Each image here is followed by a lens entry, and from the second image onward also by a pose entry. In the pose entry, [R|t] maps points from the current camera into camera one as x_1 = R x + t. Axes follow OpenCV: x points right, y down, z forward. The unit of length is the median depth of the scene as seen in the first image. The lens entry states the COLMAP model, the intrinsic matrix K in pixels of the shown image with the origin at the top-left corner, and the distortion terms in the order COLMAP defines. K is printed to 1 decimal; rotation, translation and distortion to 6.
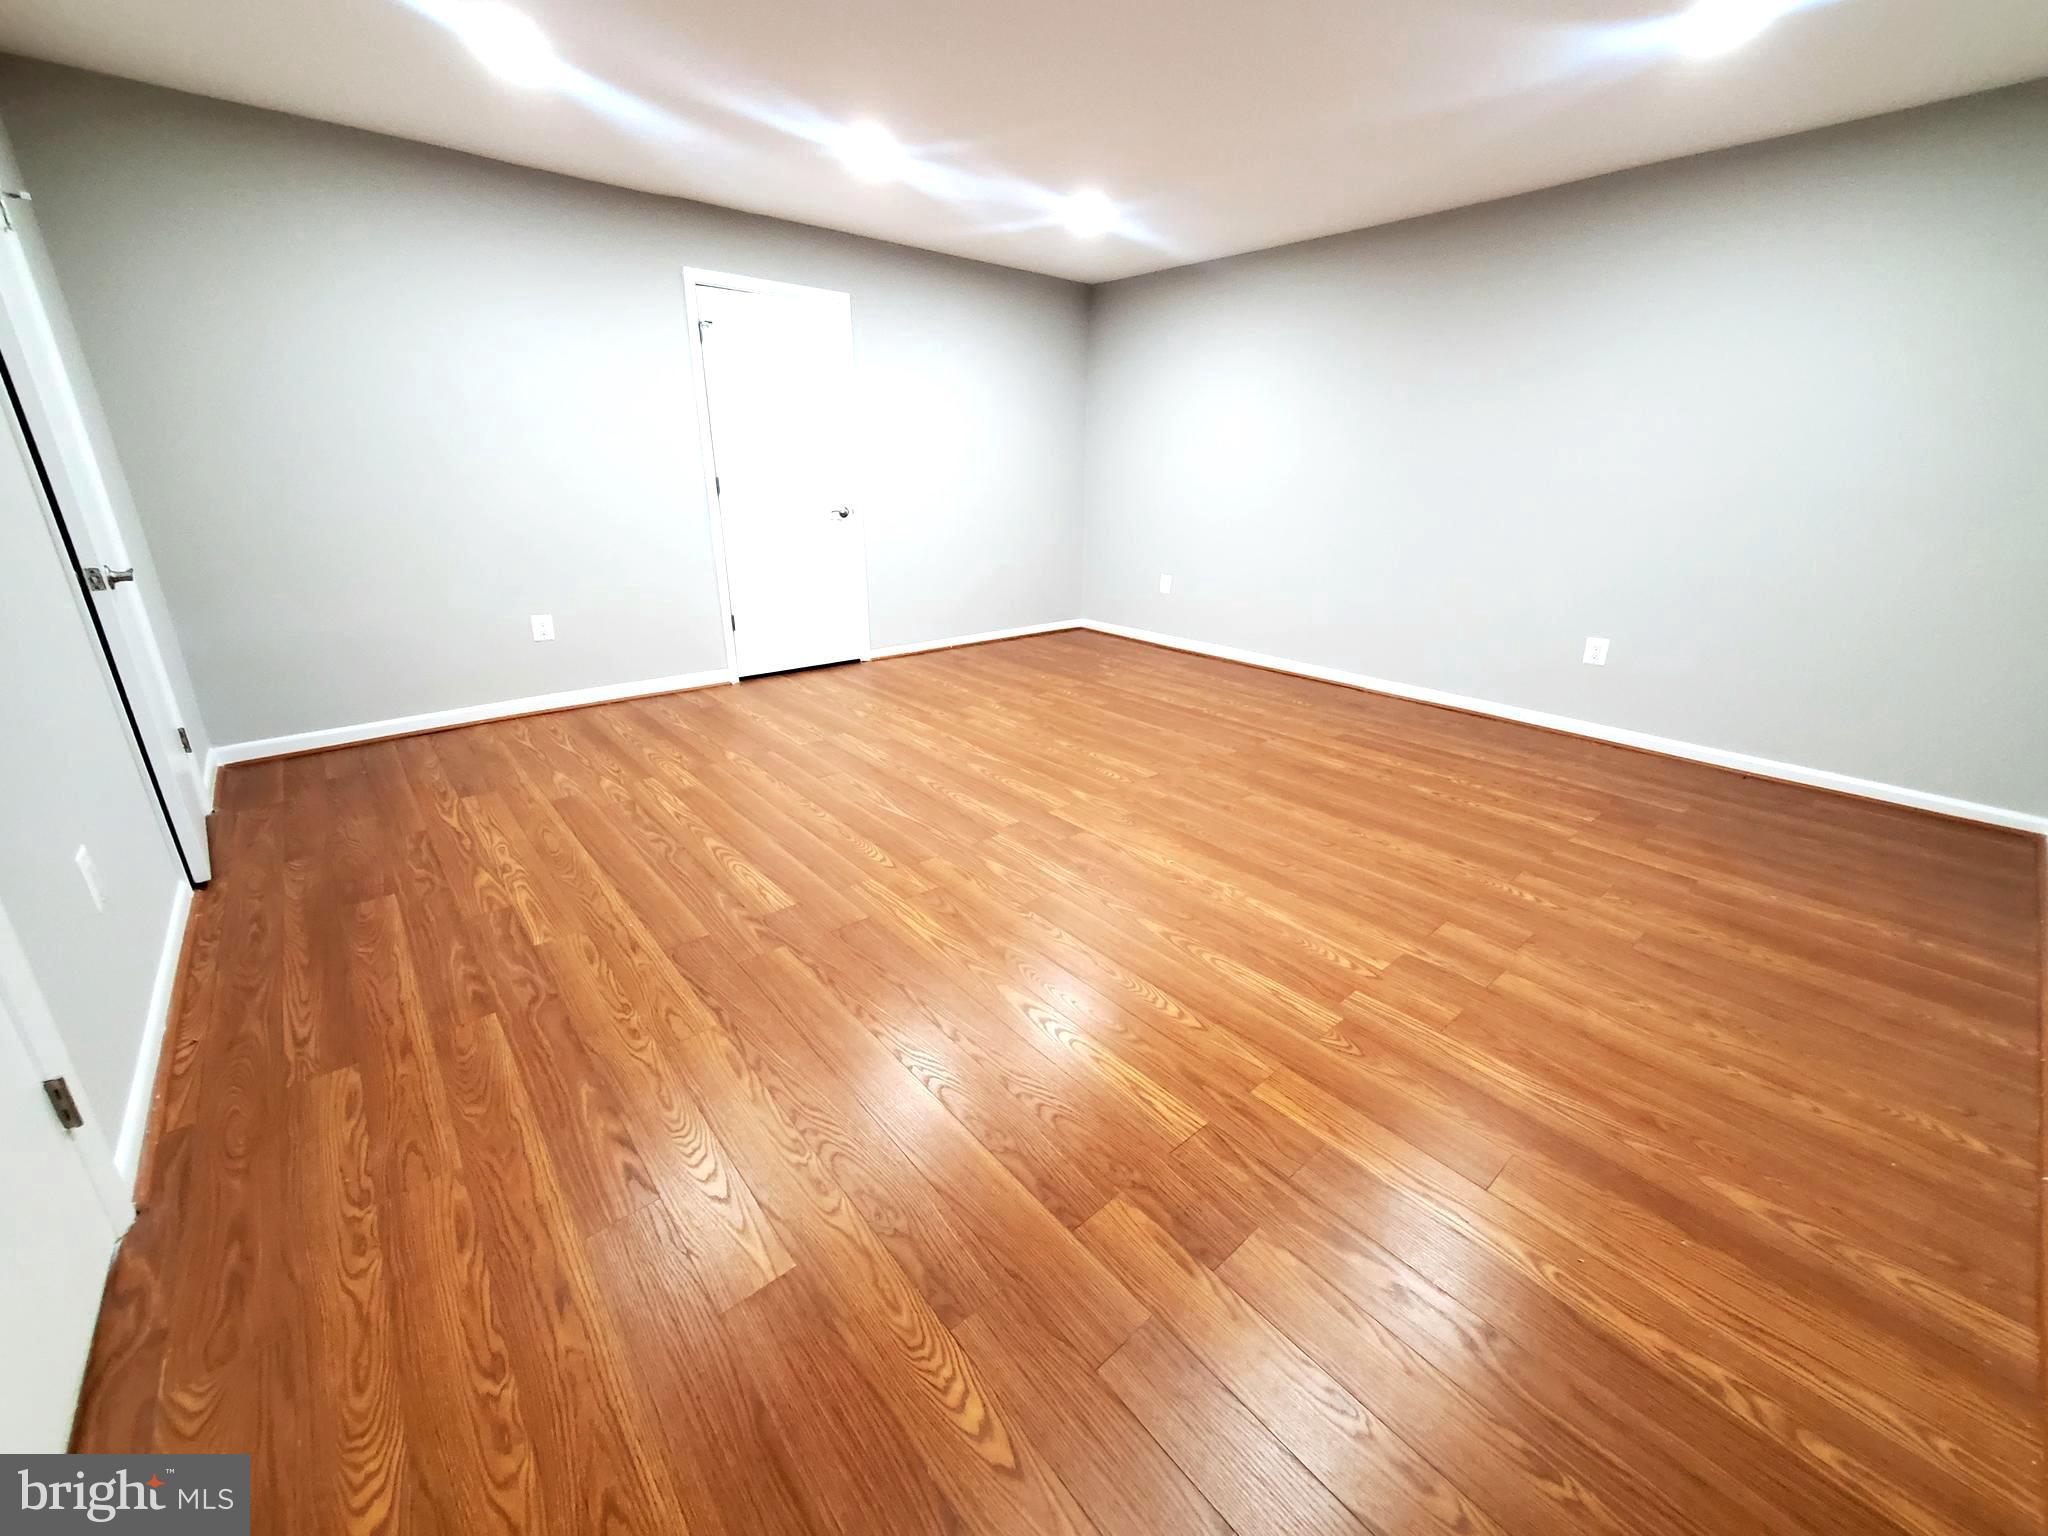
lens RADIAL K [[813.8, 0, 1028.9], [0, 813.8, 756.3], [0, 0, 1]] dist [0.000613, 0.000305]
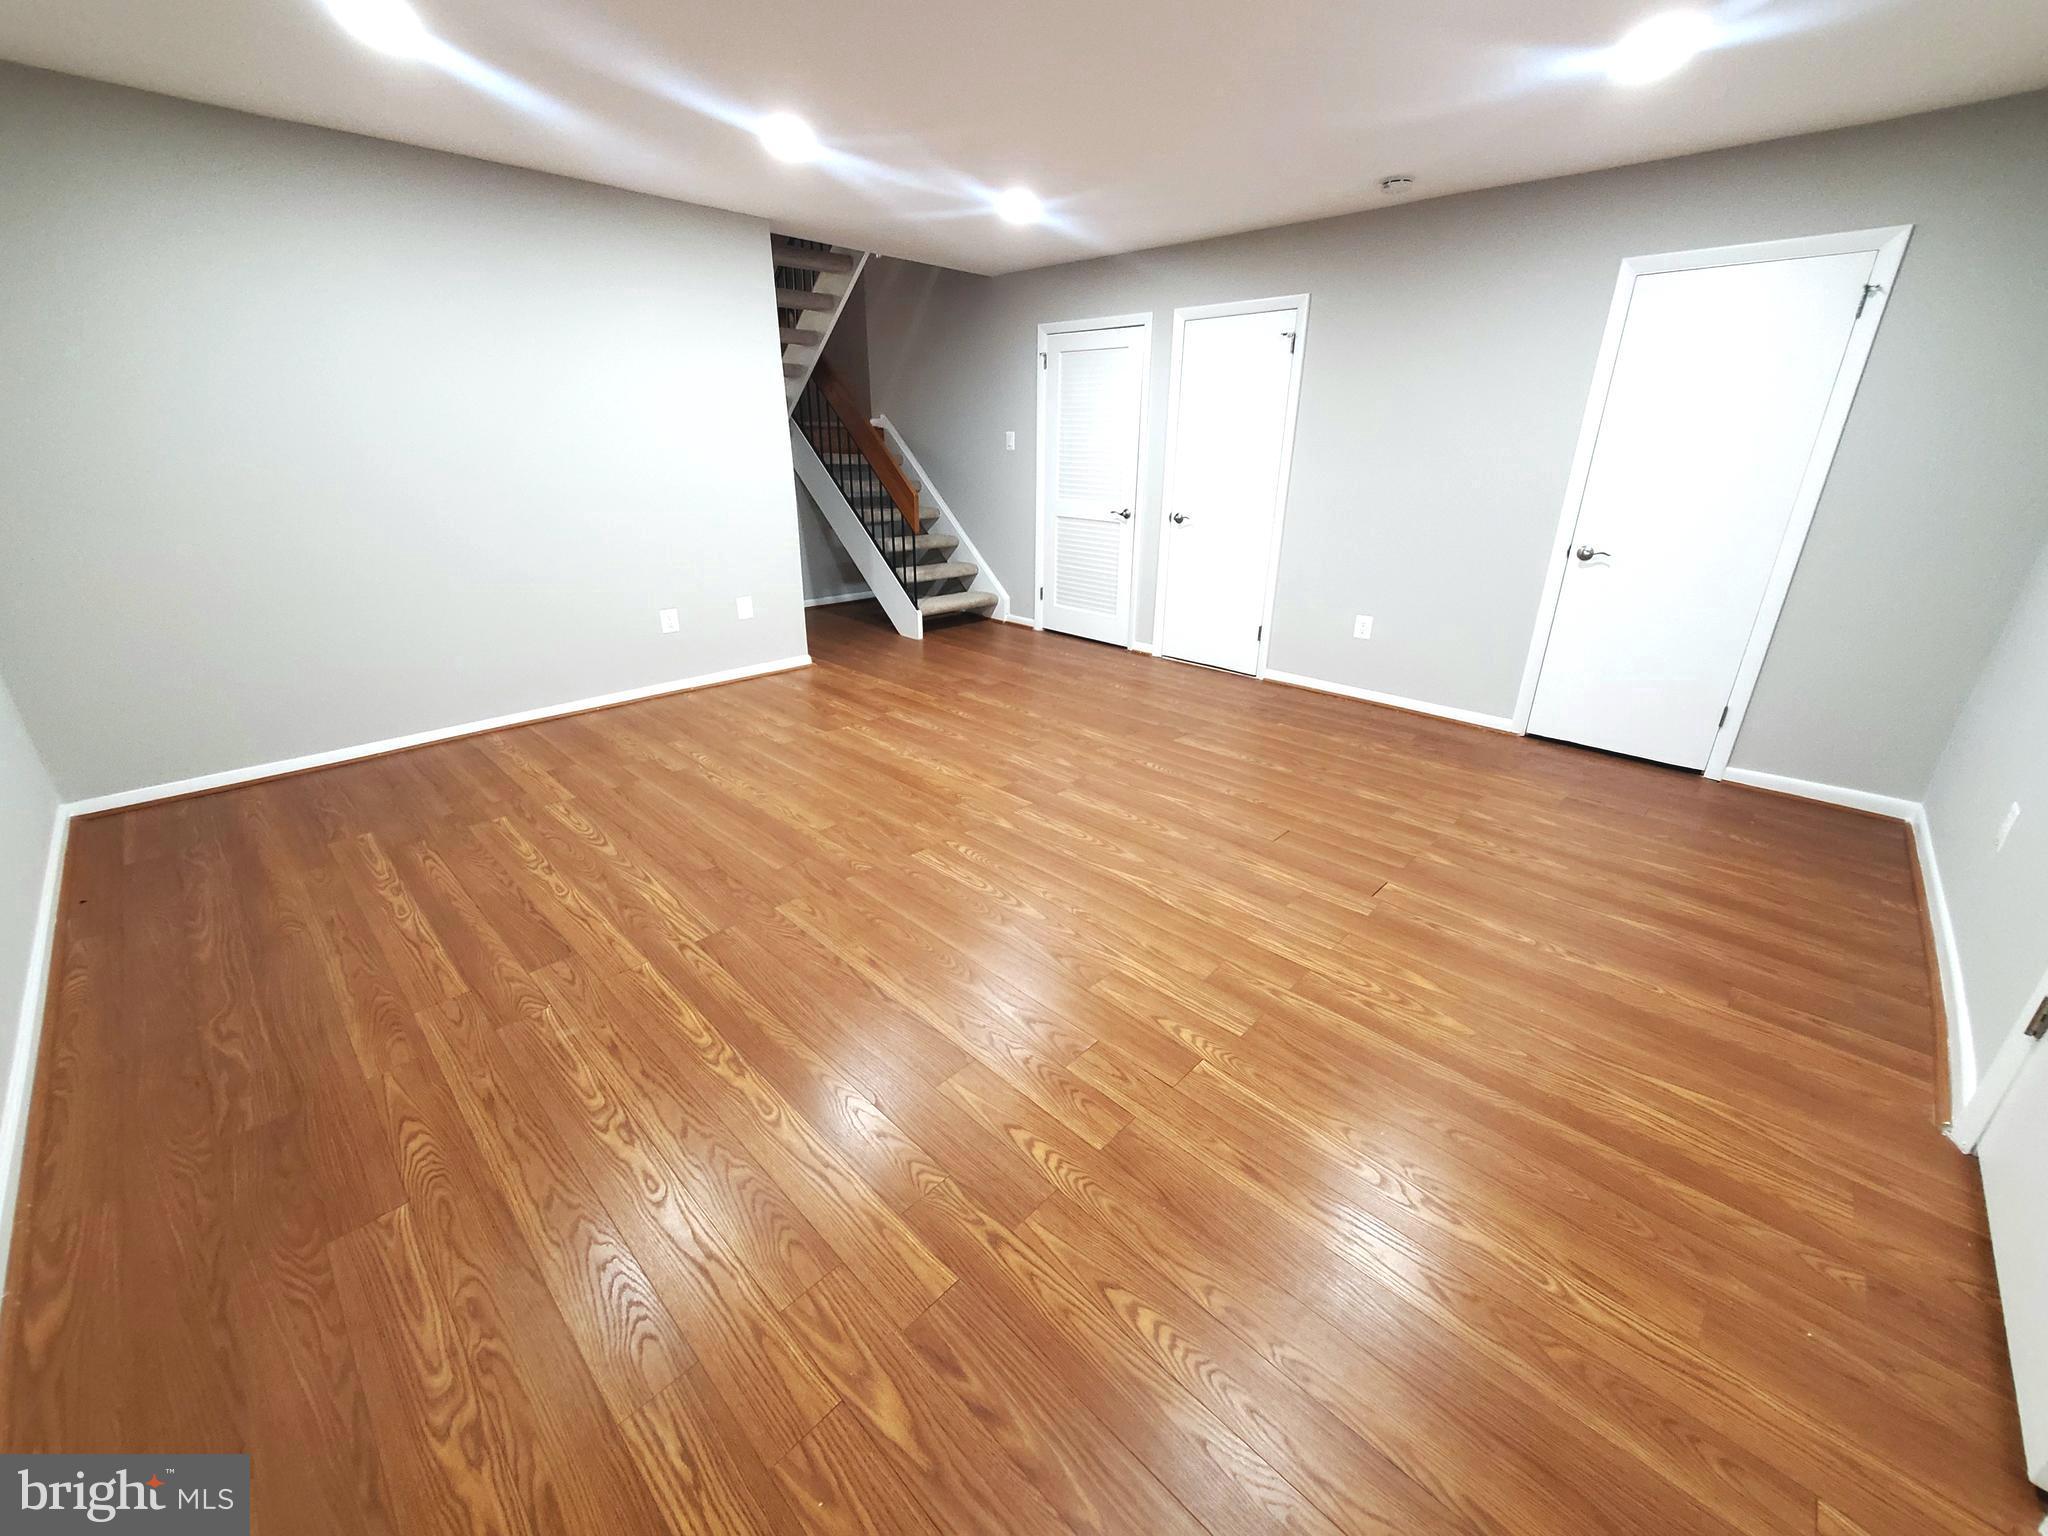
lens RADIAL K [[813.8, 0, 1028.9], [0, 813.8, 756.3], [0, 0, 1]] dist [0.000613, 0.000305]
pose [[-0.995225, 0.010146, -0.097082, 0.133115], [-0.056150, 0.754037, 0.654427, -0.681321], [0.079843, 0.656753, -0.749867, 1.762056]]
